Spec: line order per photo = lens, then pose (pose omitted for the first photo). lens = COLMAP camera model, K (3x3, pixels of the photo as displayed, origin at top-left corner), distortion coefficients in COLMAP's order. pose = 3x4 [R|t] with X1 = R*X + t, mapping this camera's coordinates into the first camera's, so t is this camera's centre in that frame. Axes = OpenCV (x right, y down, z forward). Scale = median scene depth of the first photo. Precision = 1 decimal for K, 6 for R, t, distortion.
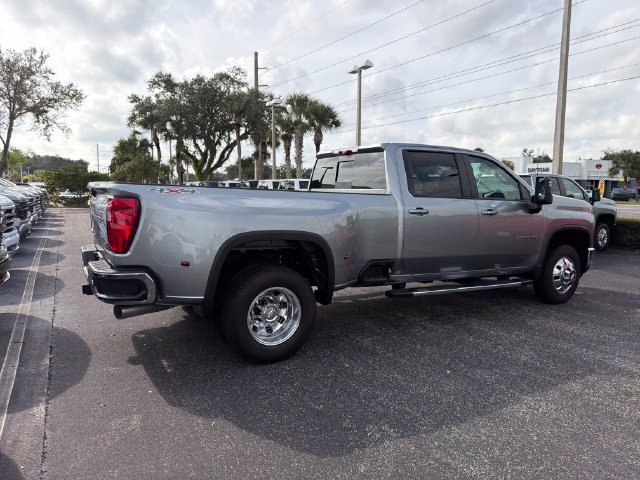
lens RADIAL K [[446.3, 0, 320.0], [0, 446.3, 240.0], [0, 0, 1]] dist [0.007799, -0.038388]
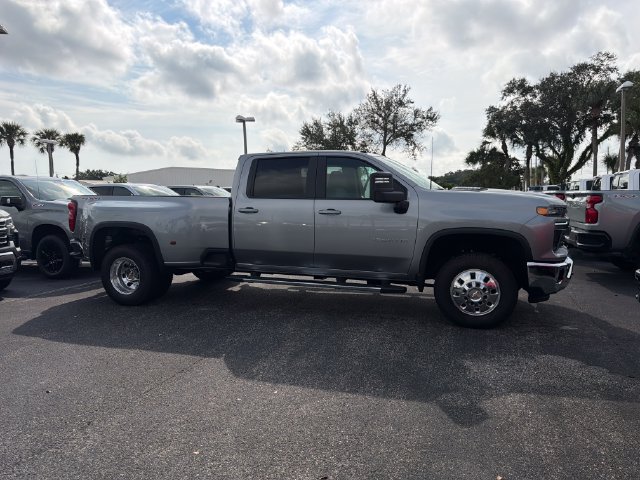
lens RADIAL K [[456.1, 0, 327.0], [0, 456.1, 236.6], [0, 0, 1]] dist [0.028237, -0.045090]
pose [[0.649295, 0.030251, -0.759935, 0.170255], [-0.051837, 0.998645, -0.004537, -0.000633], [0.758768, 0.042339, 0.649983, 0.043744]]
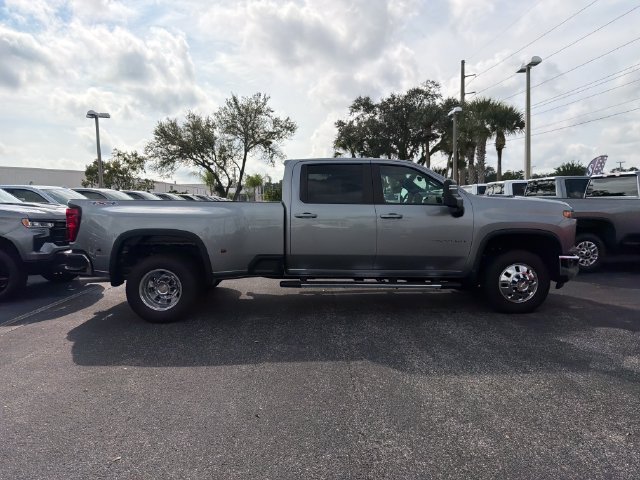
lens RADIAL K [[444.2, 0, 320.0], [0, 444.2, 240.0], [0, 0, 1]] dist [0.077178, -0.143467]
pose [[0.872754, 0.008582, -0.488086, 0.109968], [-0.020523, 0.999607, -0.019120, 0.002405], [0.487729, 0.026704, 0.872586, -0.008271]]
